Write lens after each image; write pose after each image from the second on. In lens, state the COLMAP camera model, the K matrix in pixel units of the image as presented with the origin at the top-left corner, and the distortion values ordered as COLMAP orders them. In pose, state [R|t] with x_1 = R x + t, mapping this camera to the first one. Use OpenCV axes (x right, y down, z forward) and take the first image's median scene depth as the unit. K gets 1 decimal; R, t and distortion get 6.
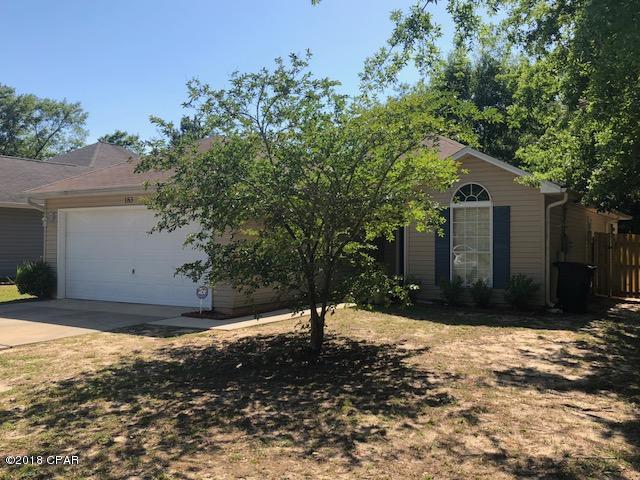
lens RADIAL K [[618.1, 0, 320.6], [0, 618.1, 239.4], [0, 0, 1]] dist [0.000321, 0.000000]
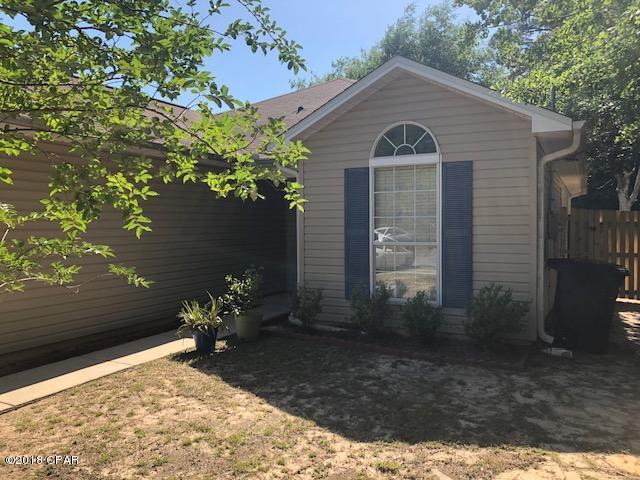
lens RADIAL K [[527.9, 0, 319.1], [0, 527.9, 240.4], [0, 0, 1]] dist [0.056939, -0.017937]
pose [[0.998036, -0.009758, 0.061873, 0.135899], [0.007814, 0.999470, 0.031590, 0.001479], [-0.062148, -0.031045, 0.997584, 0.521854]]
